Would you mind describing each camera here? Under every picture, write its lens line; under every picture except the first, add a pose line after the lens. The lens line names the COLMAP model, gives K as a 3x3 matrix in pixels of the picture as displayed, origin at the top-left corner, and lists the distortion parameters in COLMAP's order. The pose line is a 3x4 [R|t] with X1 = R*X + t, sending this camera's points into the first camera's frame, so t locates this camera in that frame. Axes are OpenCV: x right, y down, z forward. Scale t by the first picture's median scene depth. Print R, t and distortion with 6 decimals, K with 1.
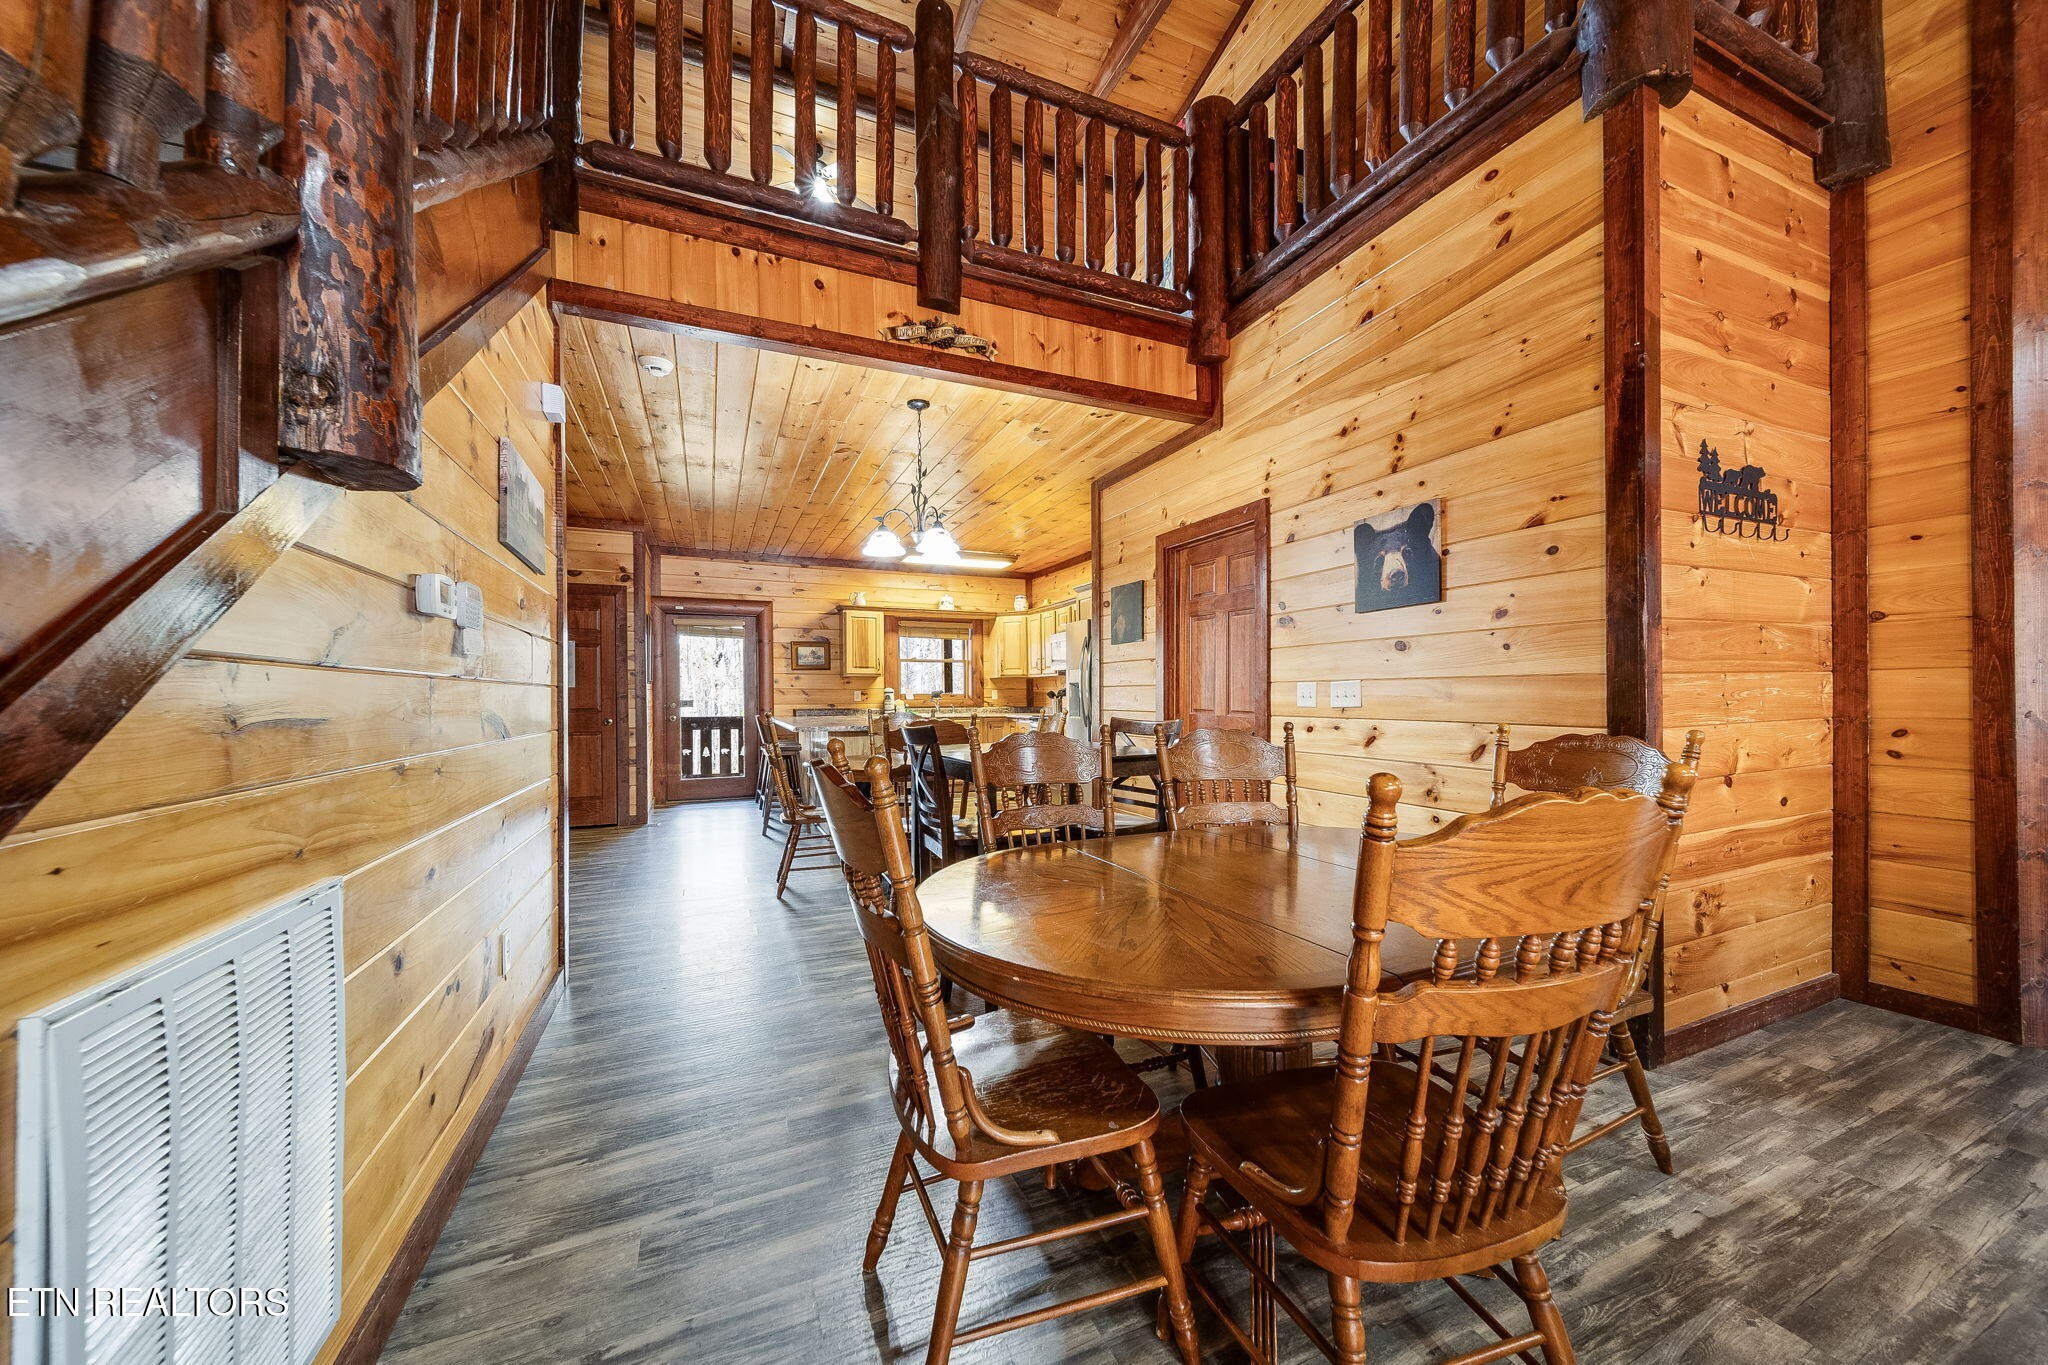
lens RADIAL K [[743.0, 0, 1038.9], [0, 743.0, 693.3], [0, 0, 1]] dist [-0.016403, -0.001071]
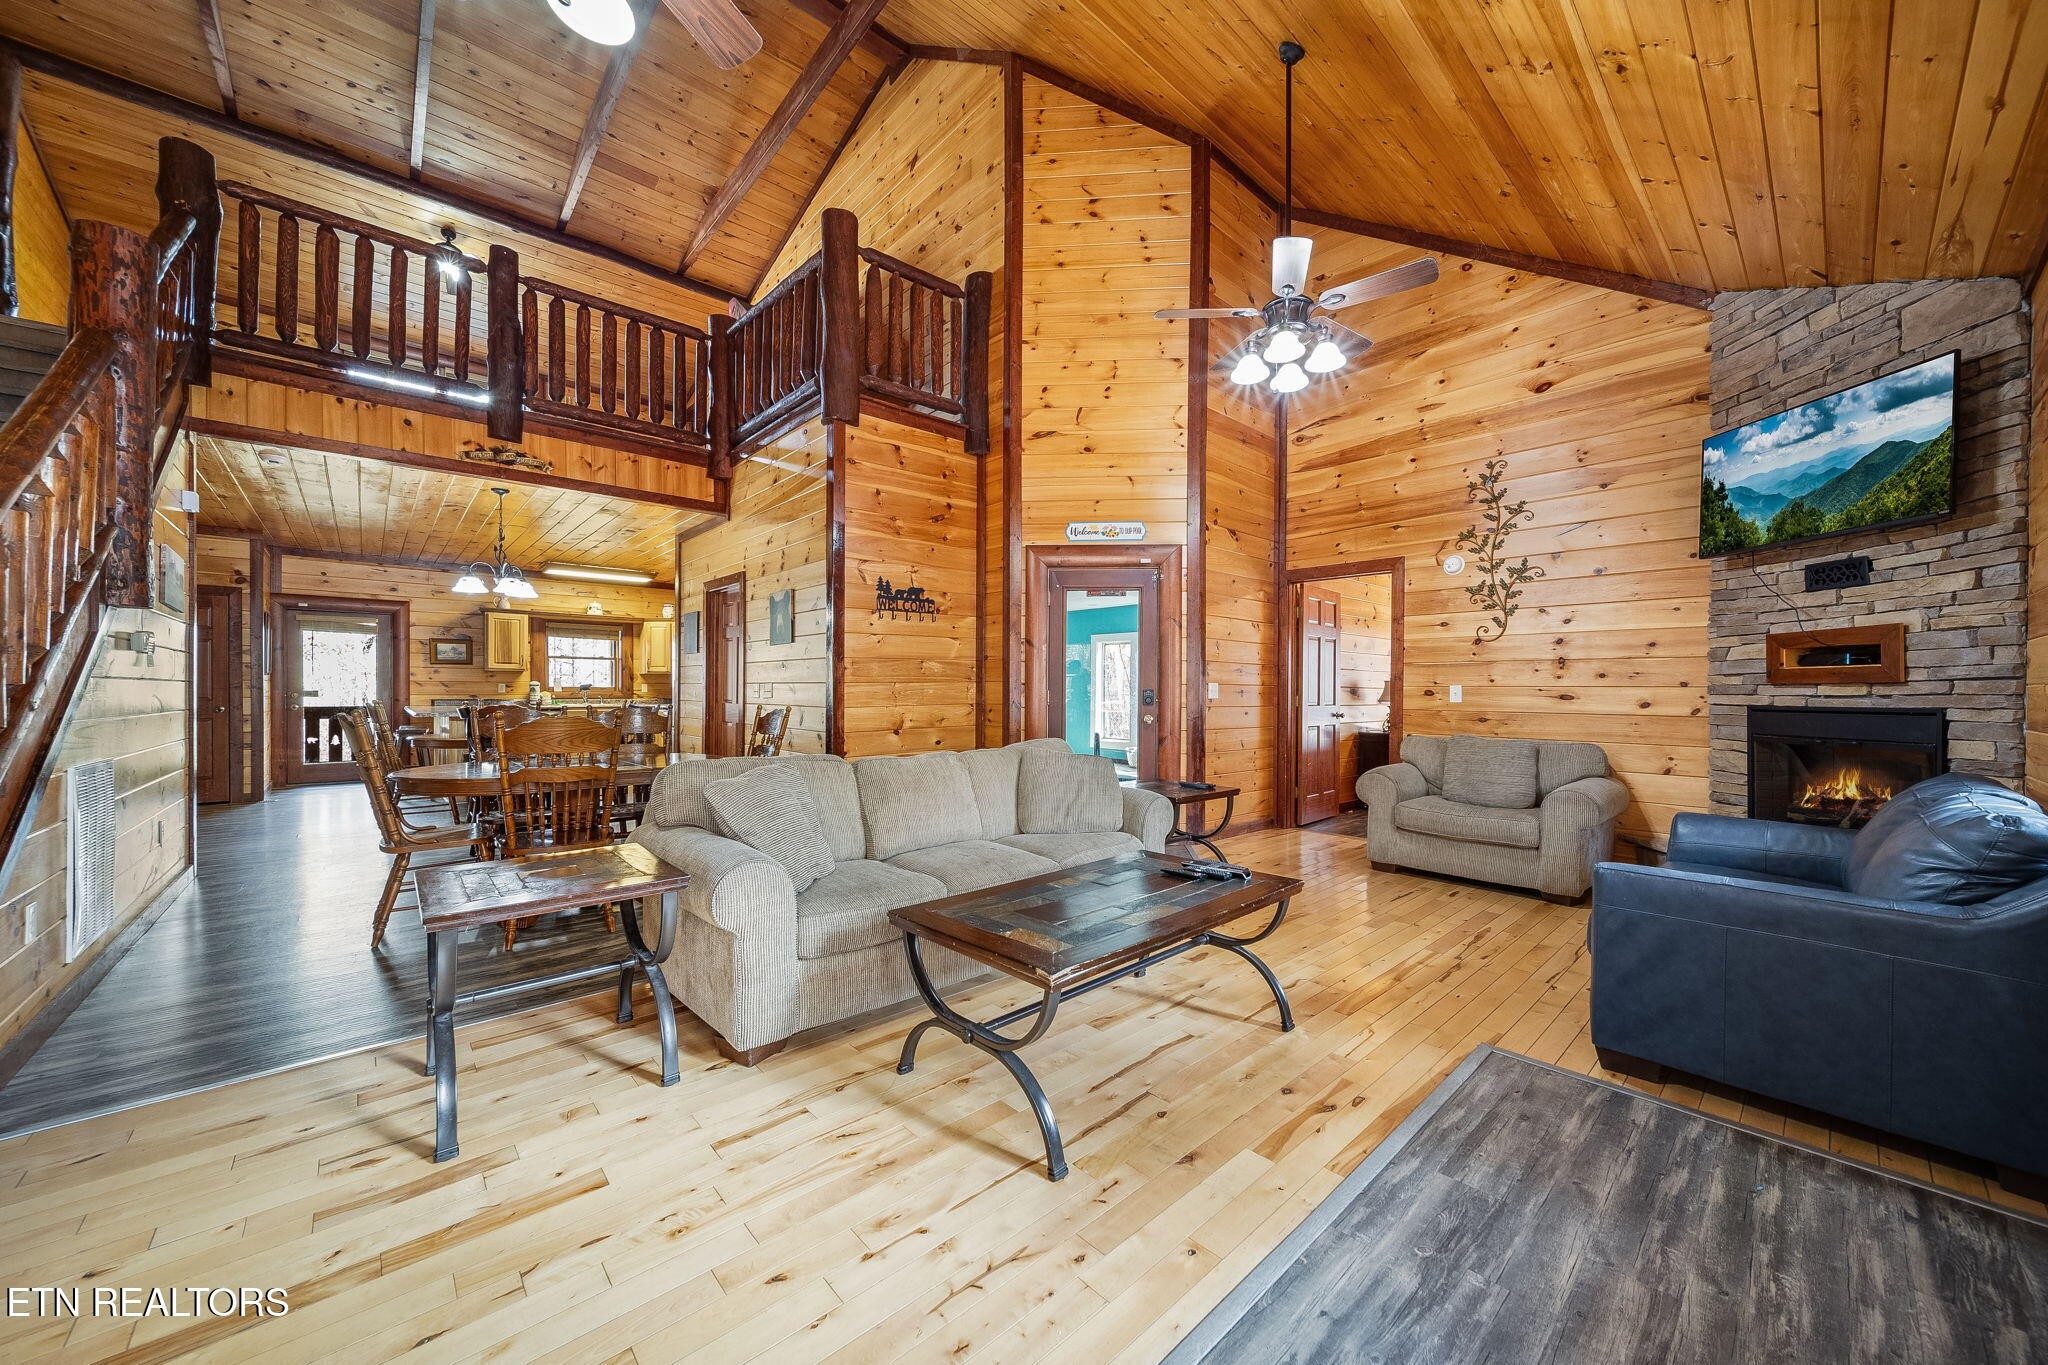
lens RADIAL K [[743.0, 0, 1062.4], [0, 743.0, 688.2], [0, 0, 1]] dist [-0.016403, -0.001071]
pose [[0.941330, 0.009541, 0.337353, 0.446783], [-0.009970, 0.999950, -0.000461, -0.010629], [-0.337341, -0.002930, 0.941378, -0.839043]]
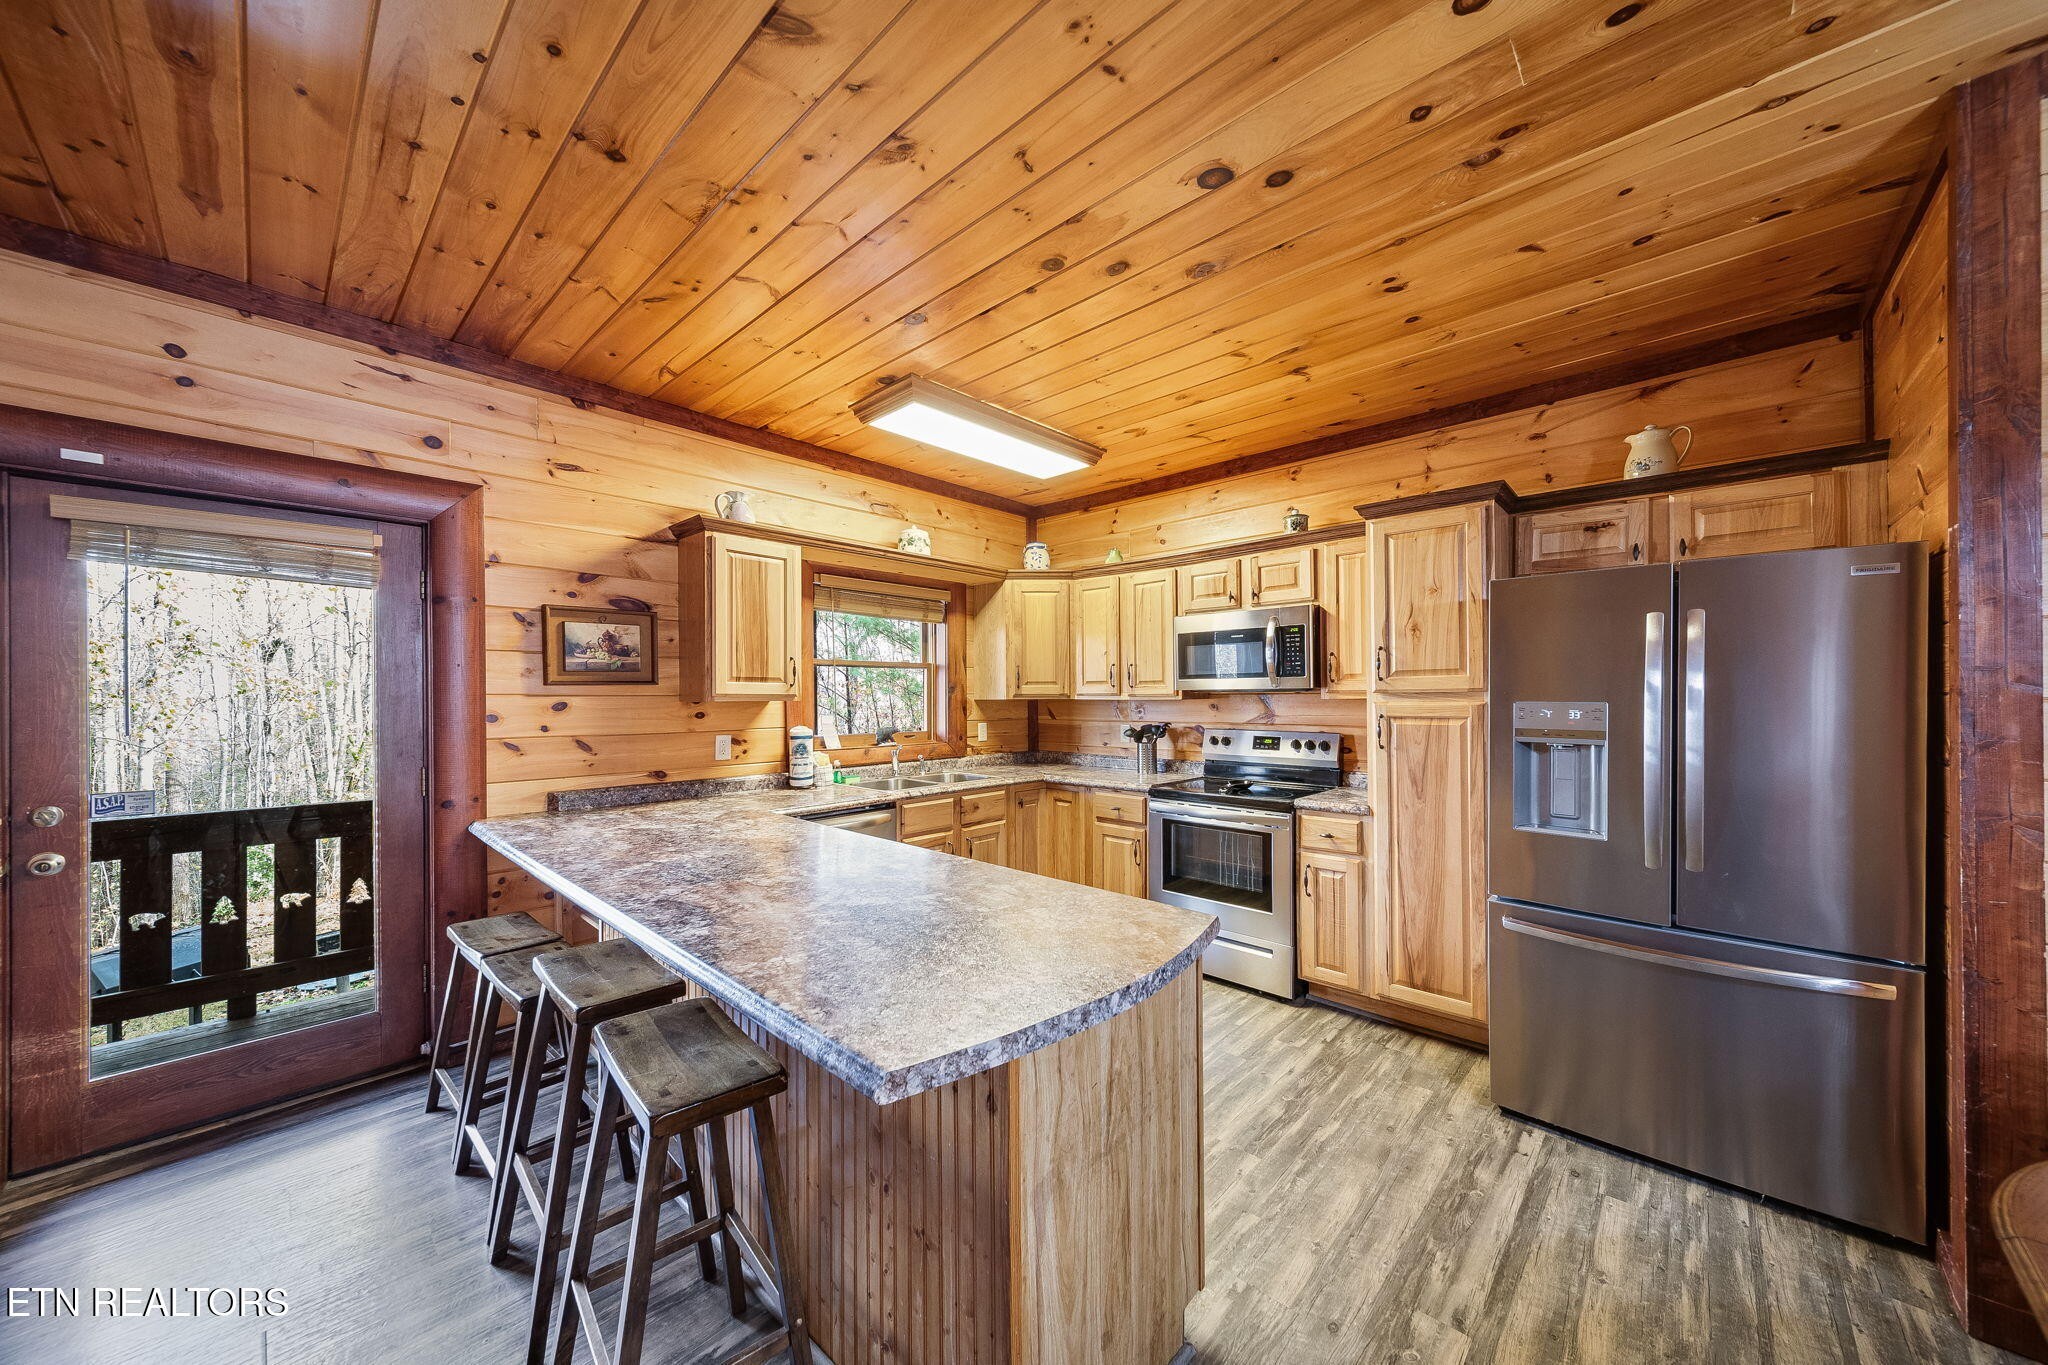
lens RADIAL K [[721.4, 0, 1012.7], [0, 721.4, 690.5], [0, 0, 1]] dist [0.004645, -0.000161]
pose [[0.924567, 0.004175, 0.380996, -0.618284], [-0.003184, 0.999990, -0.003230, -0.067585], [-0.381006, 0.001773, 0.924571, 1.417960]]
